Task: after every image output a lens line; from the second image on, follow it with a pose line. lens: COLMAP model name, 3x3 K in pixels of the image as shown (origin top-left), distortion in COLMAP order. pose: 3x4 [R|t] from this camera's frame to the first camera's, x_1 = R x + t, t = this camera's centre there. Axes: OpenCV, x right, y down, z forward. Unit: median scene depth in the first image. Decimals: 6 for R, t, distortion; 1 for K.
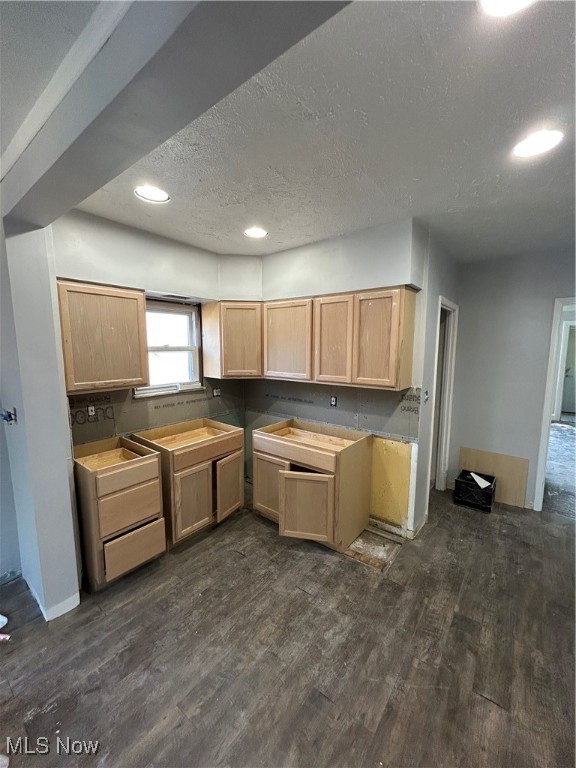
lens RADIAL K [[310.0, 0, 288.0], [0, 310.0, 383.4], [0, 0, 1]] dist [-0.000632, 0.000618]
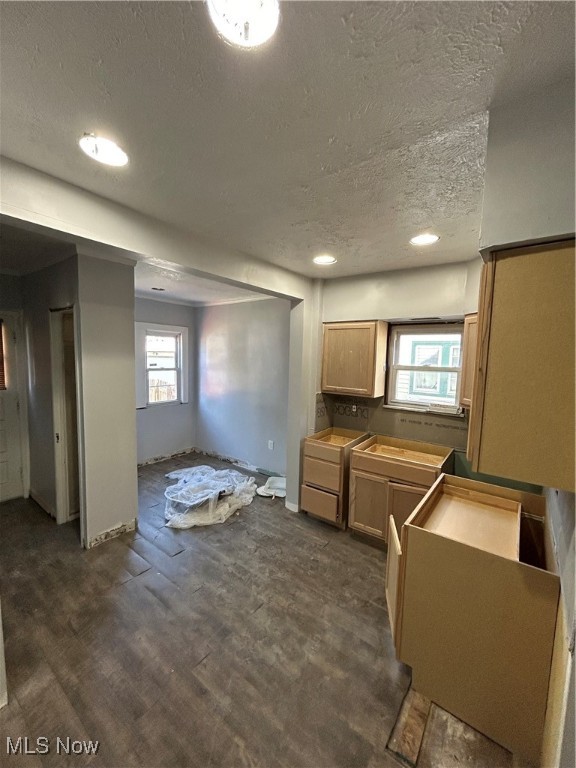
lens RADIAL K [[310.0, 0, 287.4], [0, 310.0, 382.6], [0, 0, 1]] dist [-0.000632, 0.000618]
pose [[0.012356, 0.084789, -0.996322, 1.031715], [-0.146582, 0.985788, 0.082075, -0.134578], [0.989121, 0.145029, 0.024609, 0.851112]]
